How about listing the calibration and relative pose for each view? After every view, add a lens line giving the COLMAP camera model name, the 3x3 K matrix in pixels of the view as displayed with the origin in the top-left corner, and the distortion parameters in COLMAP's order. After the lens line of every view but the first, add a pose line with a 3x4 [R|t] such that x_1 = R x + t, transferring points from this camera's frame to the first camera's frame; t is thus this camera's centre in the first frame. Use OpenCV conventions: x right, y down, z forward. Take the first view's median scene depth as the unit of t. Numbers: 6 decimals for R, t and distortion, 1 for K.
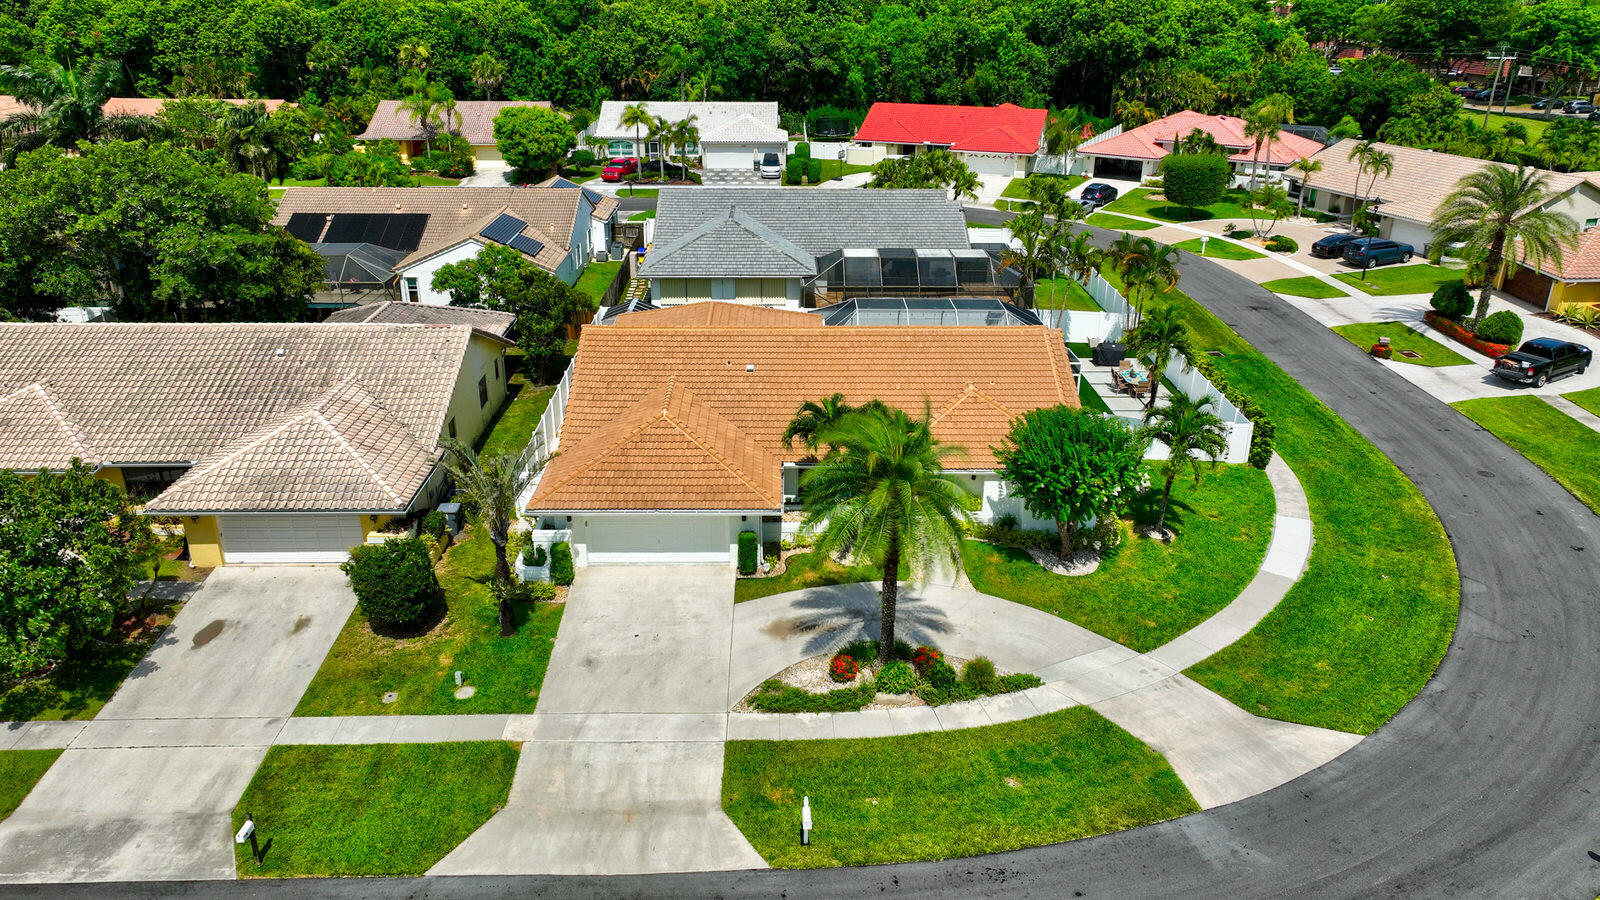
lens RADIAL K [[1132.1, 0, 803.7], [0, 1132.1, 444.5], [0, 0, 1]] dist [0.004485, 0.006862]
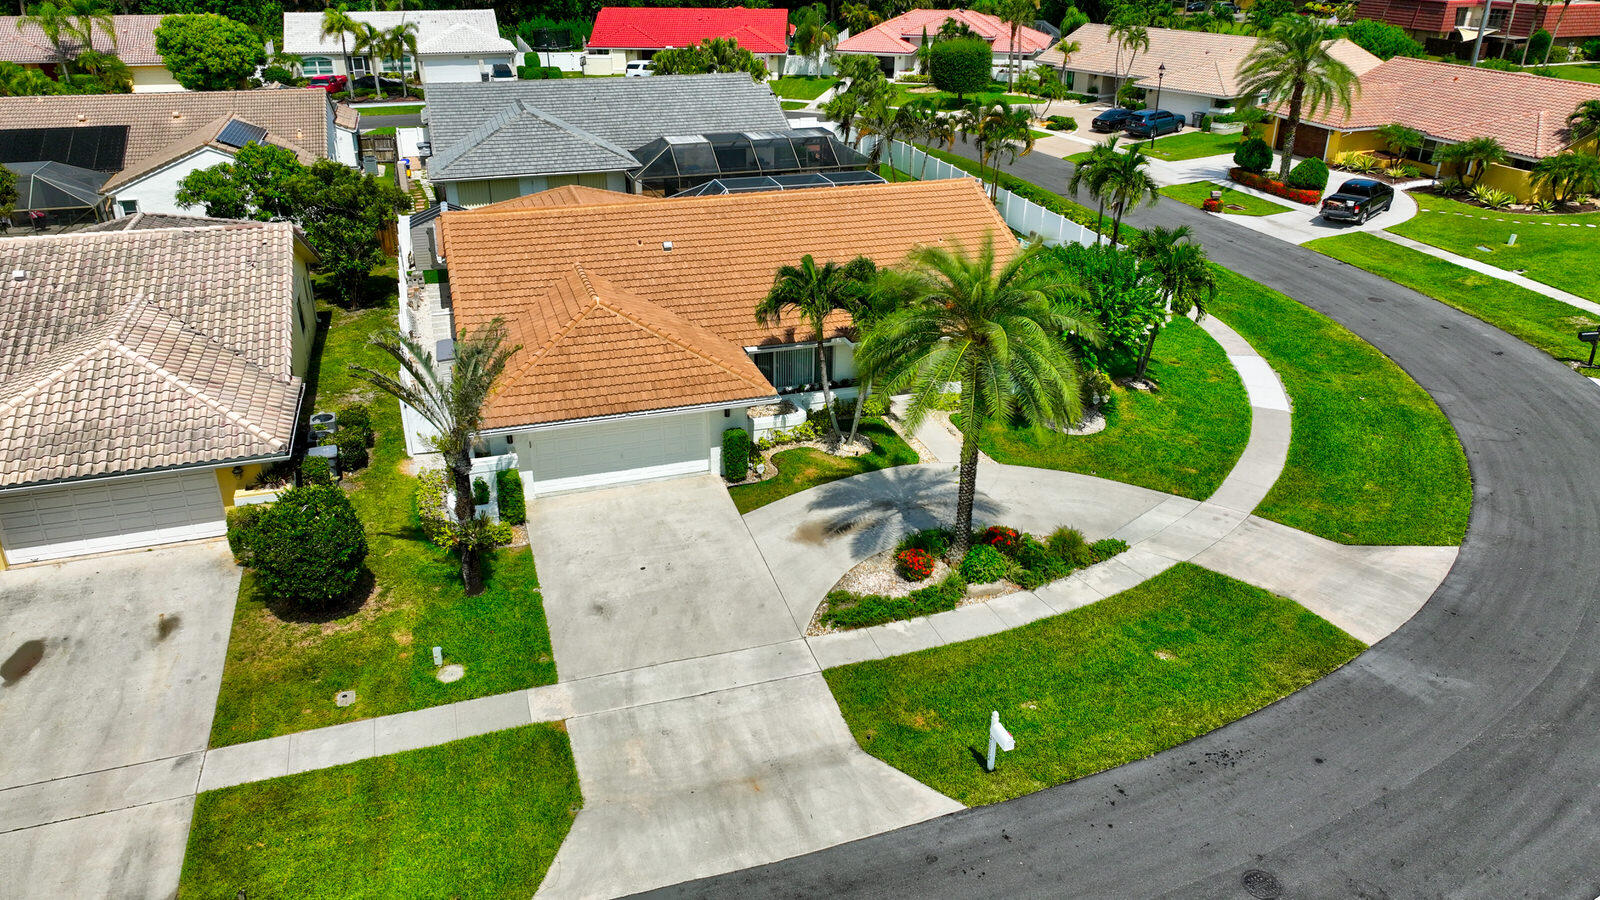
lens RADIAL K [[1127.2, 0, 804.7], [0, 1127.2, 444.7], [0, 0, 1]] dist [0.004423, 0.008347]
pose [[0.956687, -0.125123, 0.262859, -0.189986], [0.112760, 0.991707, 0.061664, 0.038140], [-0.268394, -0.029354, 0.962862, 0.172805]]
